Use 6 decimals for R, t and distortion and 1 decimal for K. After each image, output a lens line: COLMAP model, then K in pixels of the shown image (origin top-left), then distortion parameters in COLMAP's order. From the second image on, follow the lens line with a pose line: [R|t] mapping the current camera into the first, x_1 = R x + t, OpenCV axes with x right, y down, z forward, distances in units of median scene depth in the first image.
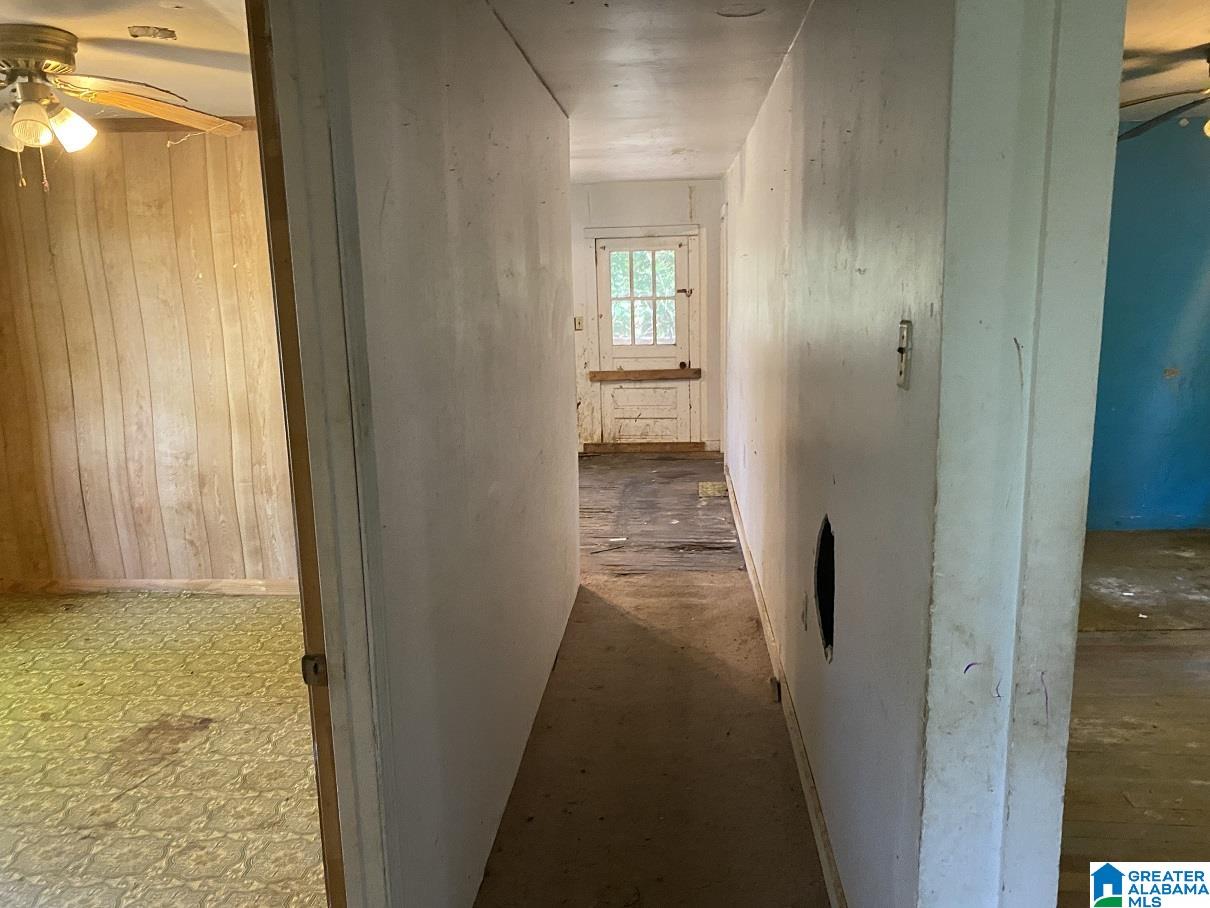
lens RADIAL K [[934.1, 0, 605.0], [0, 934.1, 469.7], [0, 0, 1]] dist [0.020573, -0.003764]
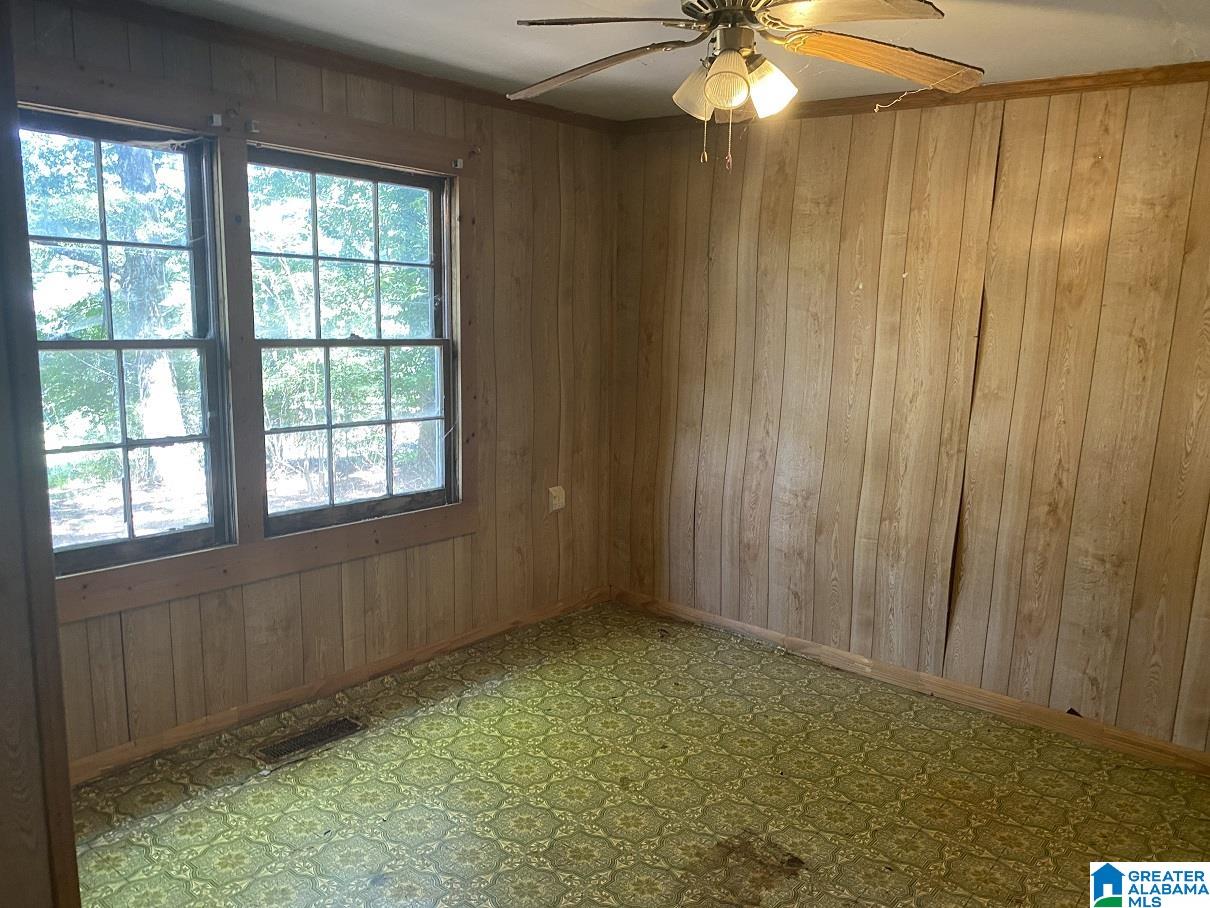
lens RADIAL K [[934.1, 0, 605.0], [0, 934.1, 469.7], [0, 0, 1]] dist [0.020573, -0.003764]
pose [[0.817355, 0.142148, -0.558323, -0.126495], [-0.152409, 0.987909, 0.028401, -0.034587], [0.555610, 0.061880, 0.829137, 0.192578]]
